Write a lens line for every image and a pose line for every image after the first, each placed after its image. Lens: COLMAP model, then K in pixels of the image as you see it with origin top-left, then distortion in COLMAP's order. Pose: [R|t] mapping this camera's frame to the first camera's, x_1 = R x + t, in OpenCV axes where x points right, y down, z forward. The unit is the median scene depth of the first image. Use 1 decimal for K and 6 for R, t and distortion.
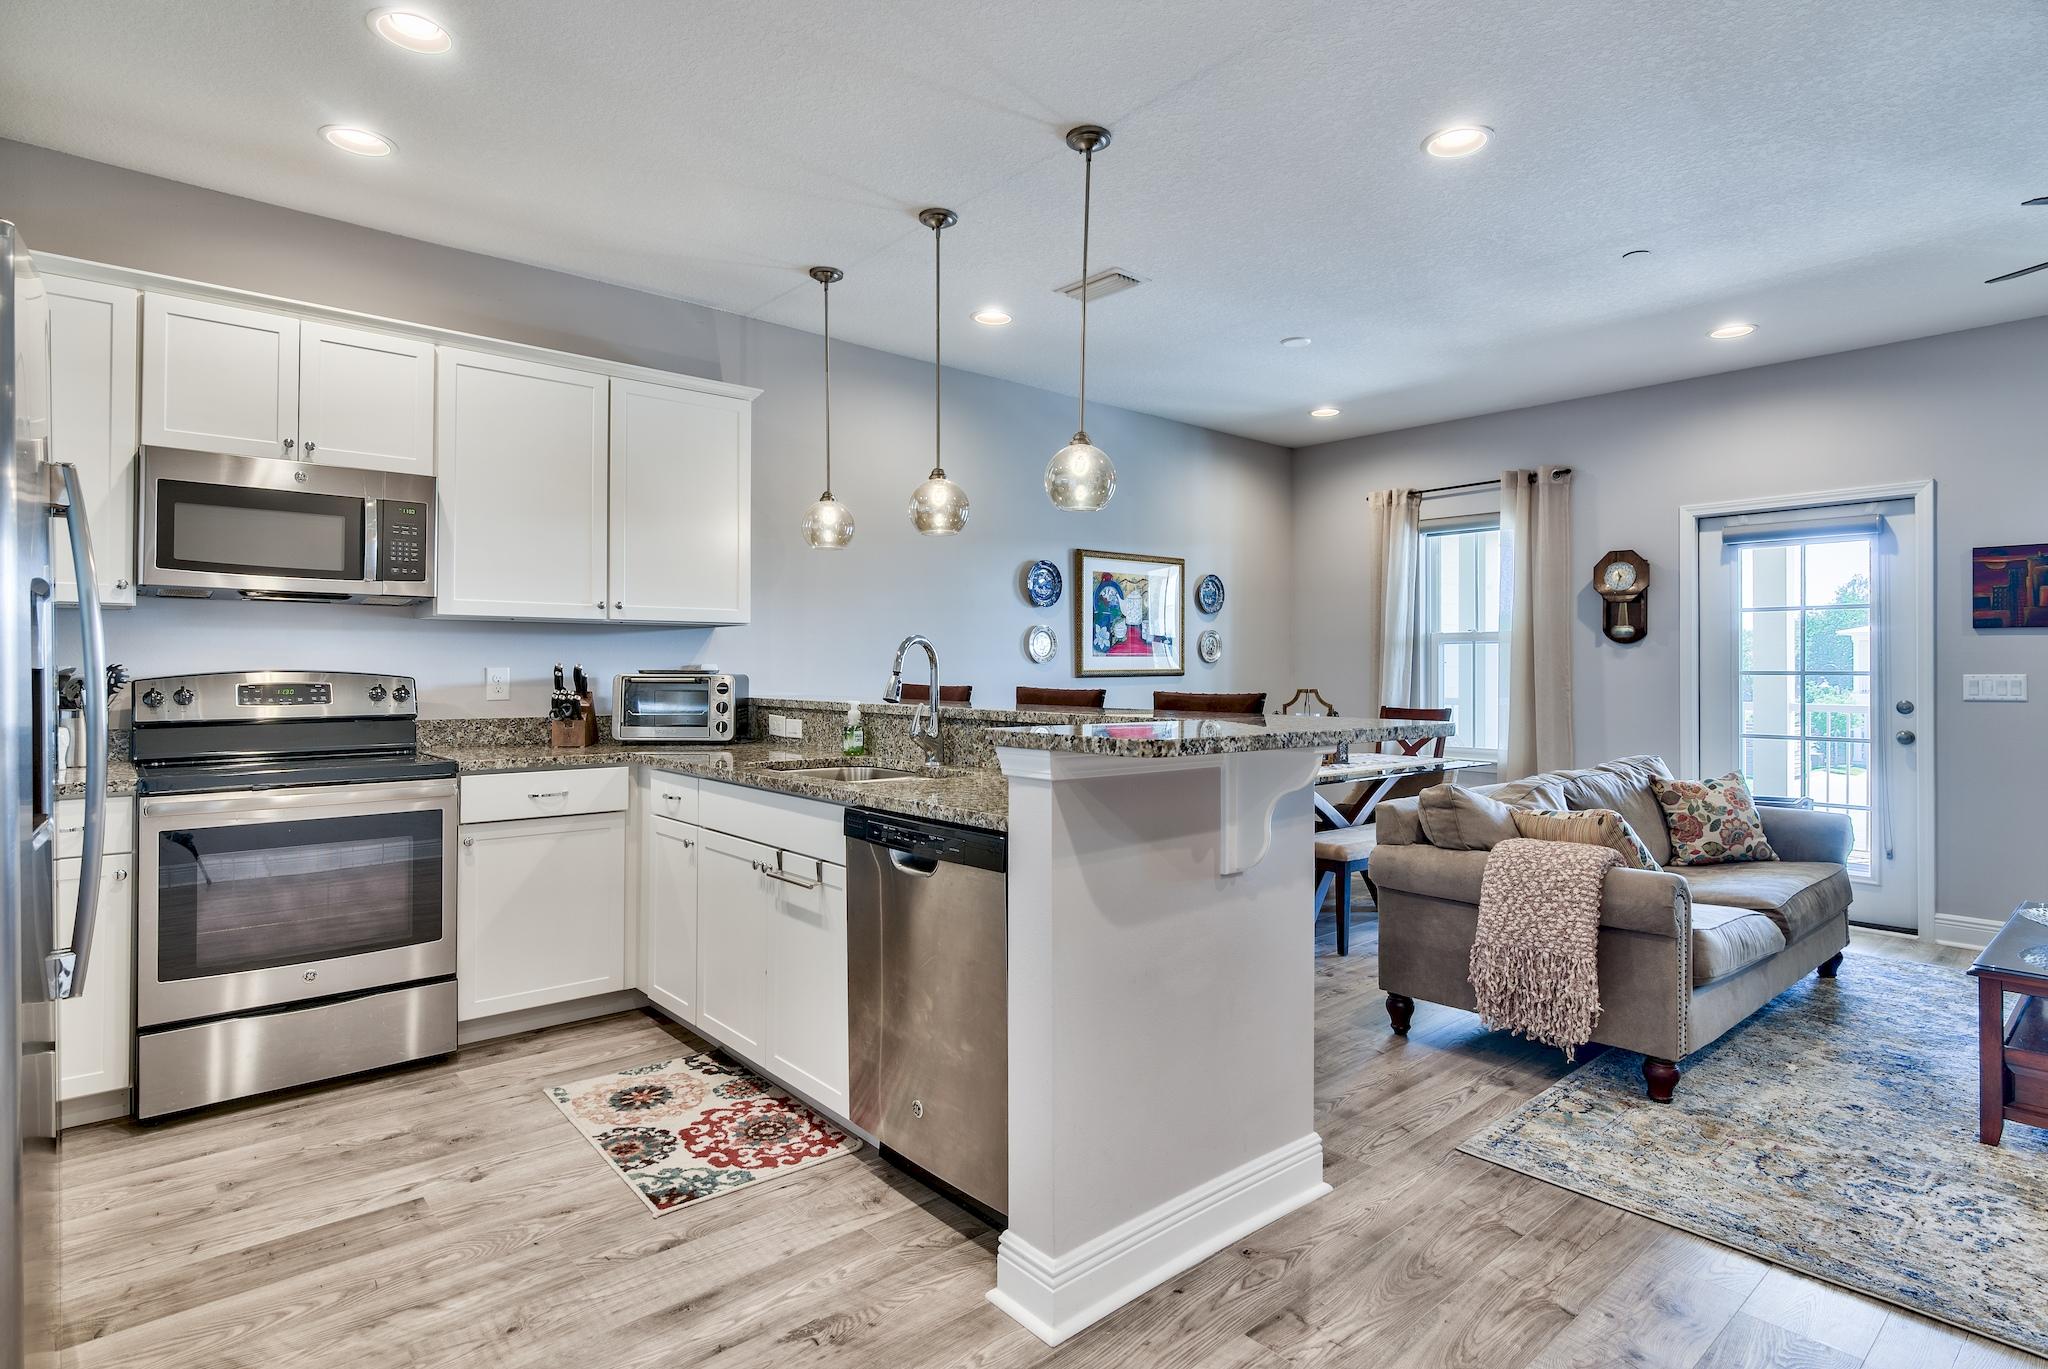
lens RADIAL K [[1045.1, 0, 1034.1], [0, 1045.1, 667.6], [0, 0, 1]] dist [-0.013527, 0.000147]
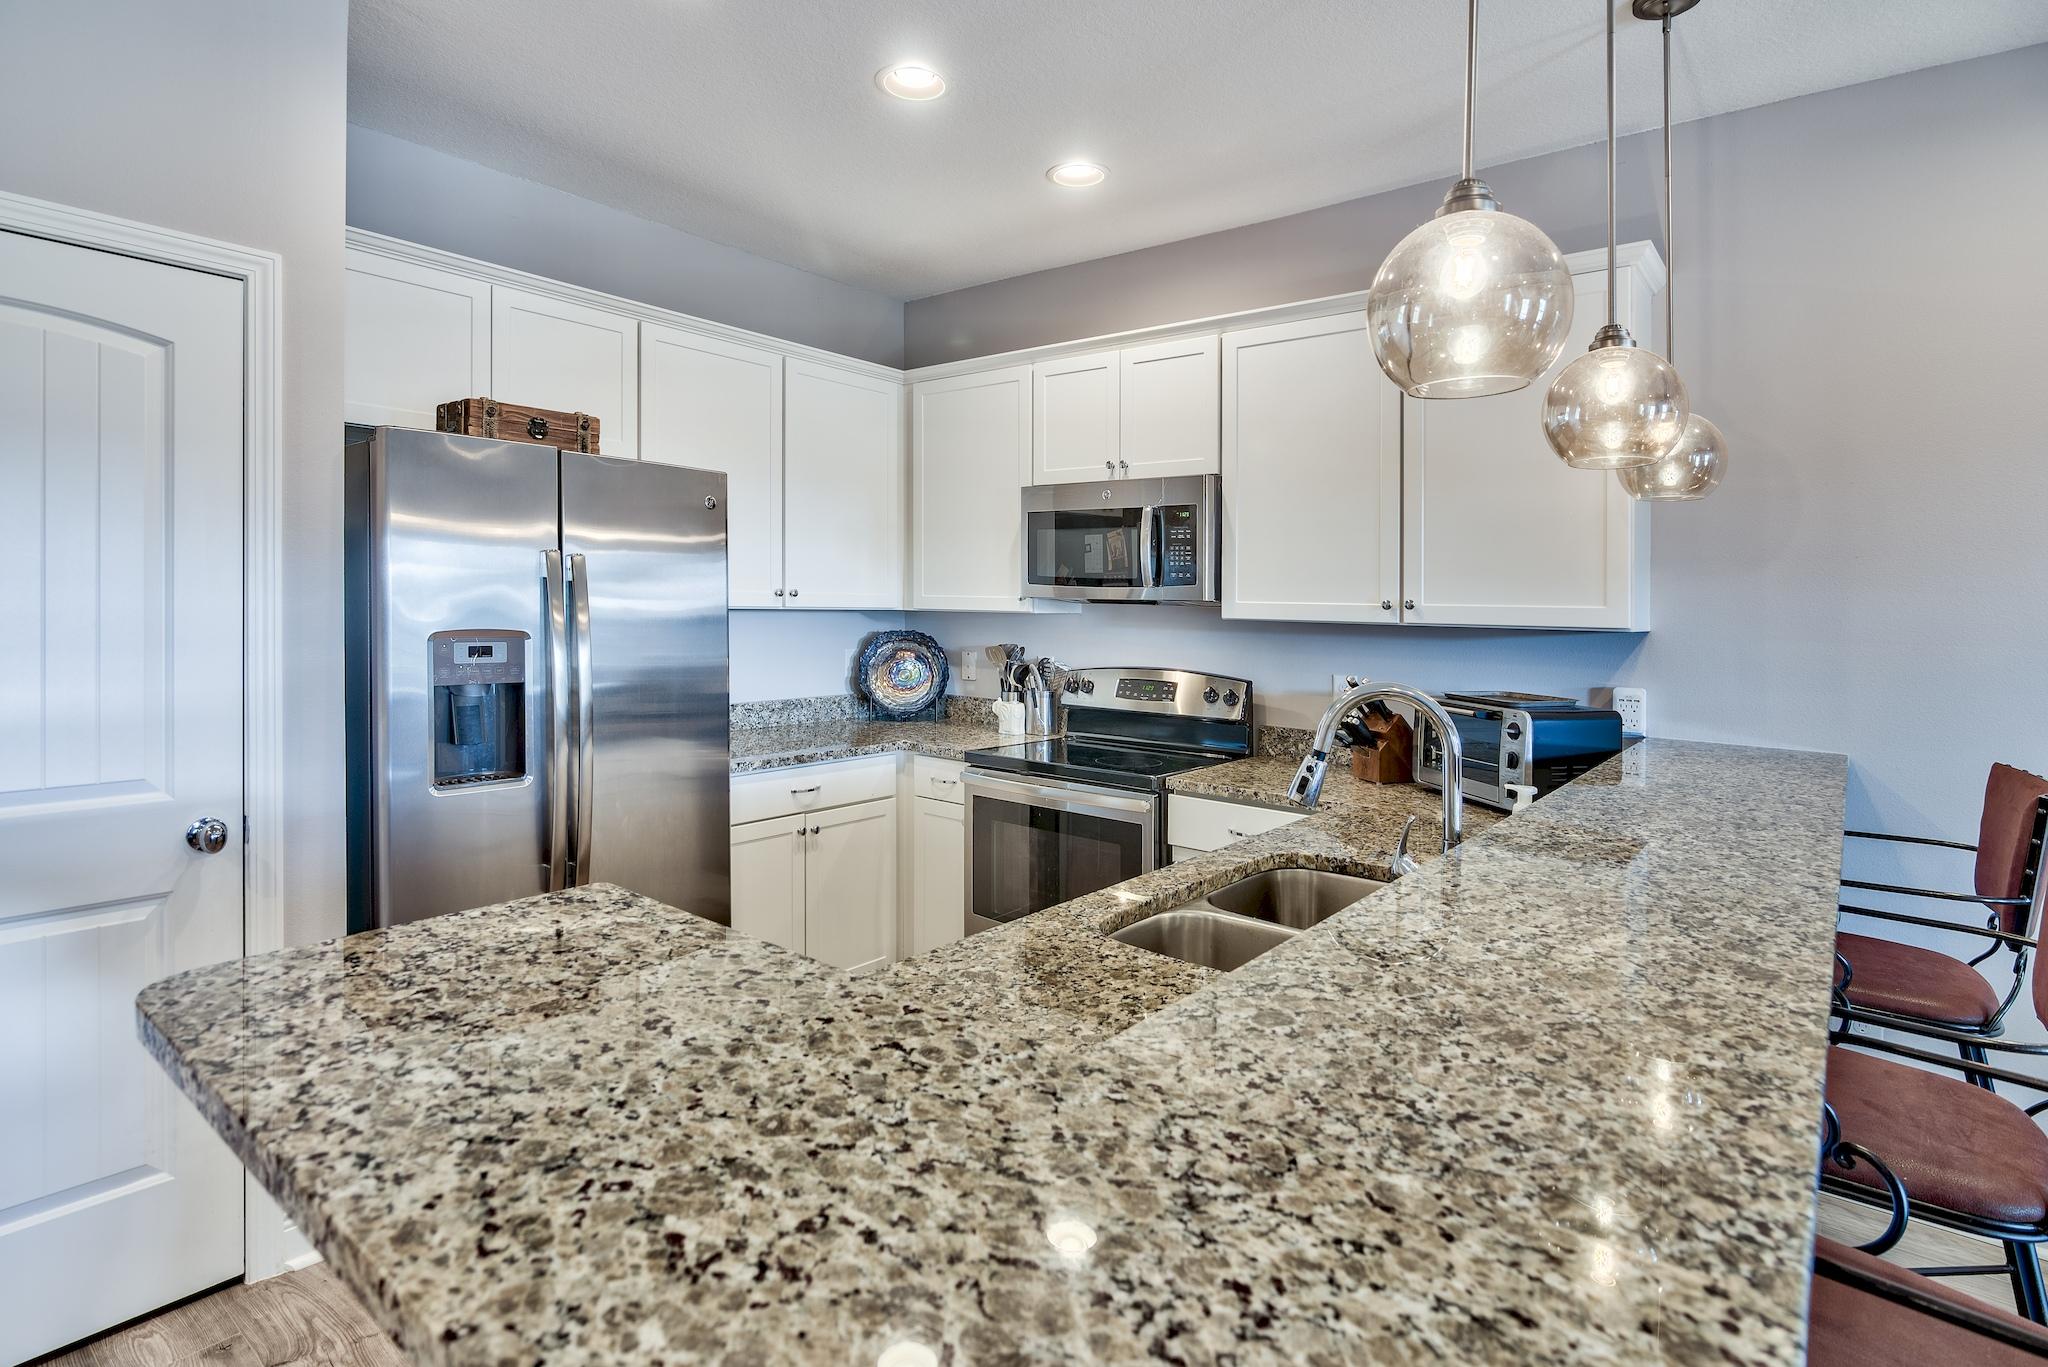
lens RADIAL K [[1045.1, 0, 1034.1], [0, 1045.1, 666.6], [0, 0, 1]] dist [-0.013527, 0.000147]
pose [[0.187585, 0.057678, -0.980553, 0.242504], [-0.019910, 0.998293, 0.054912, -0.040805], [0.982046, 0.009222, 0.188414, 0.474556]]
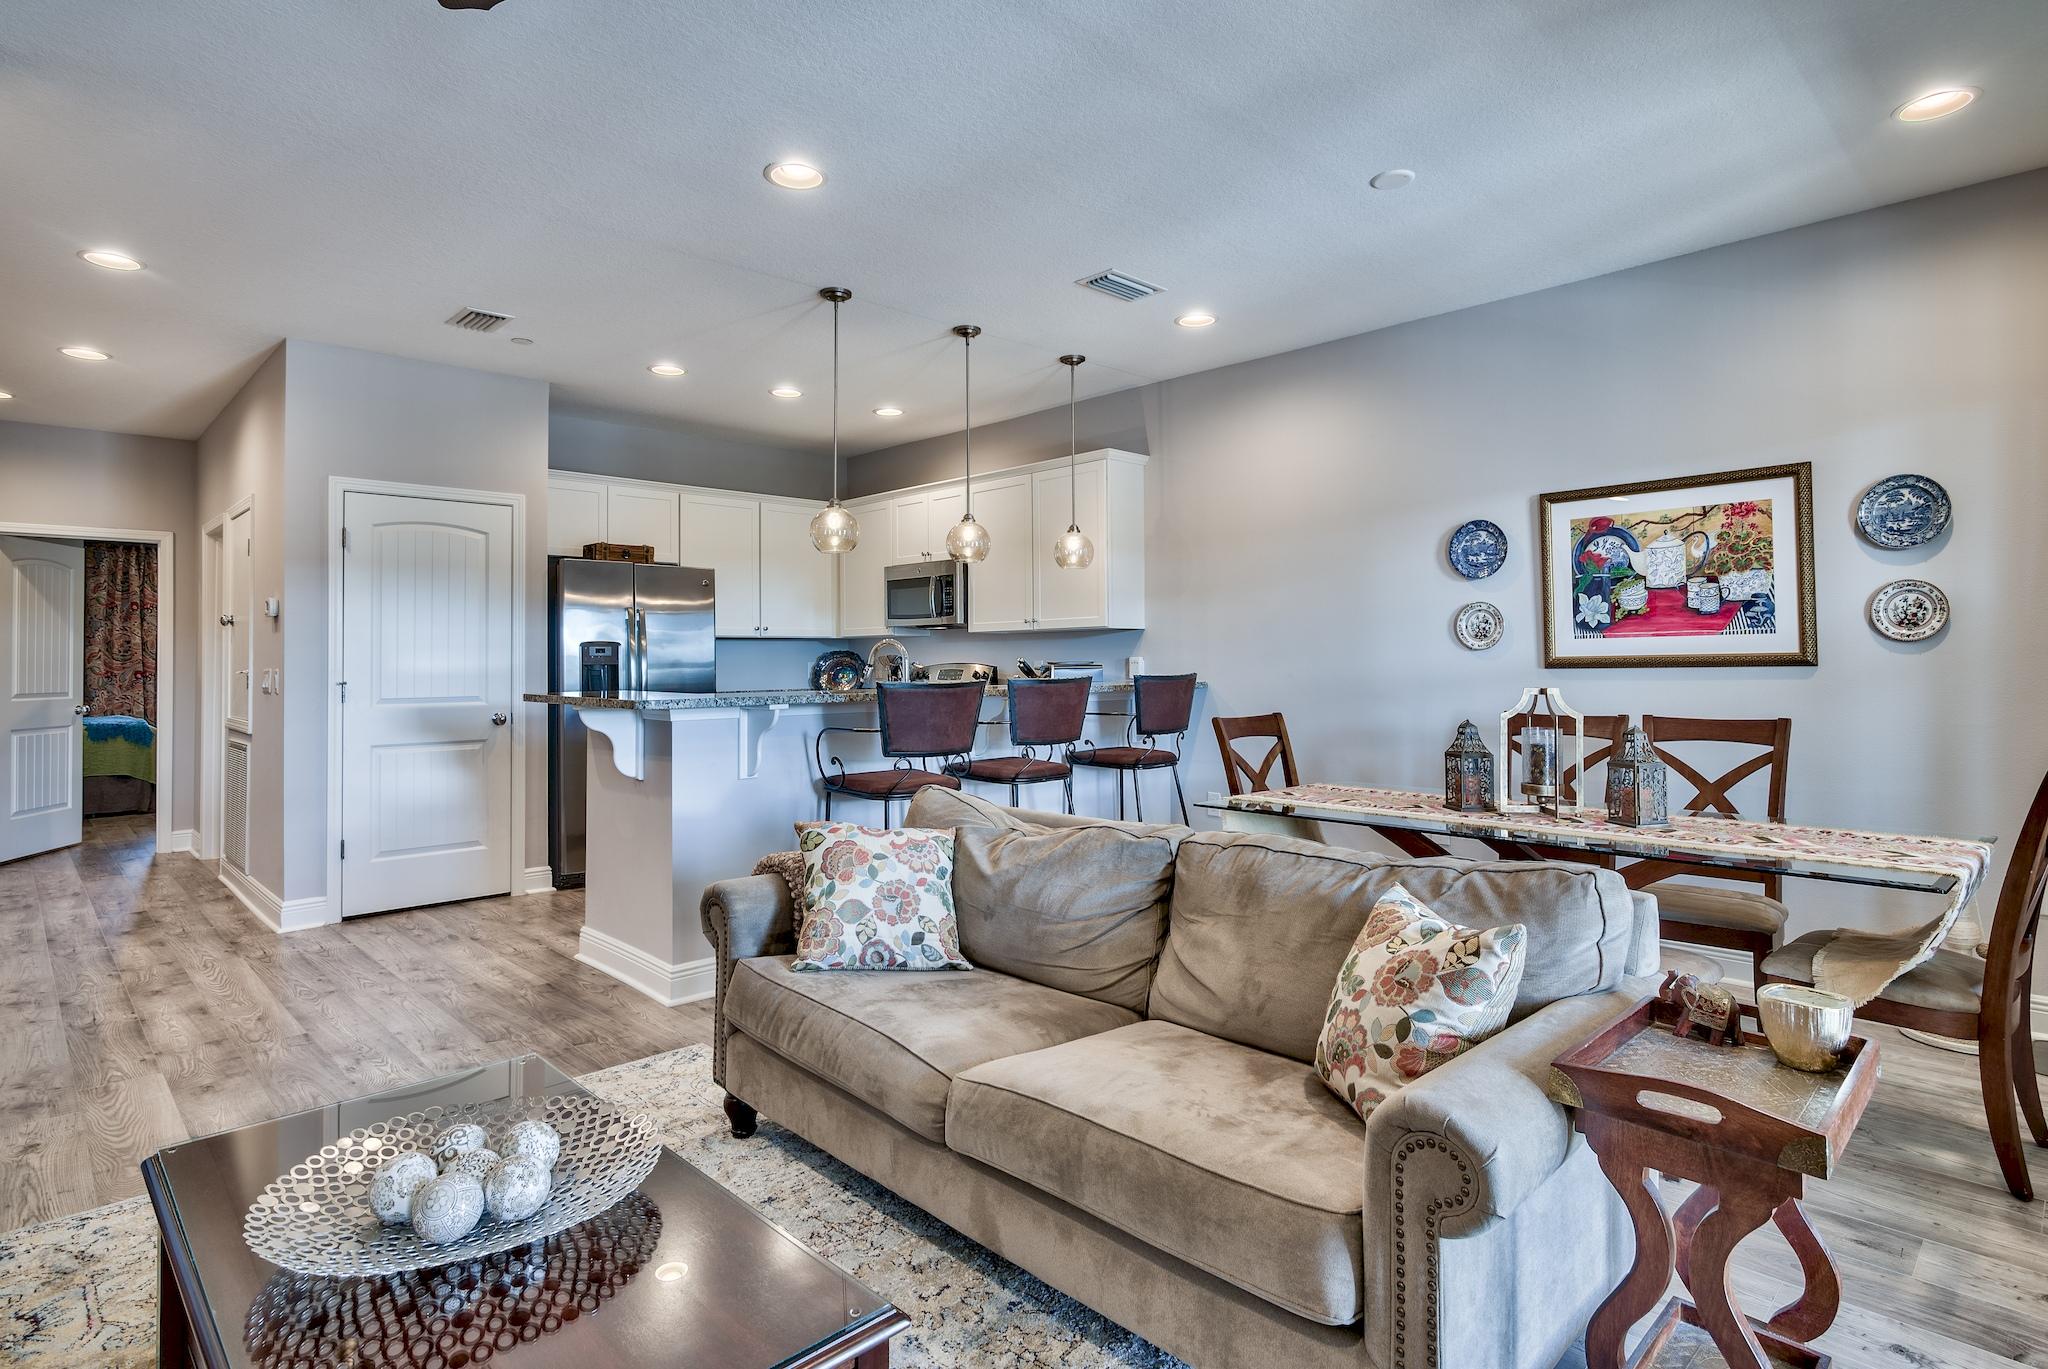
lens RADIAL K [[1057.7, 0, 1032.4], [0, 1057.7, 647.3], [0, 0, 1]] dist [-0.010873, 0.000221]
pose [[0.058547, -0.017080, -0.998139, 0.940144], [0.009026, 0.999822, -0.016579, 0.004932], [0.998244, -0.008038, 0.058691, 0.730630]]
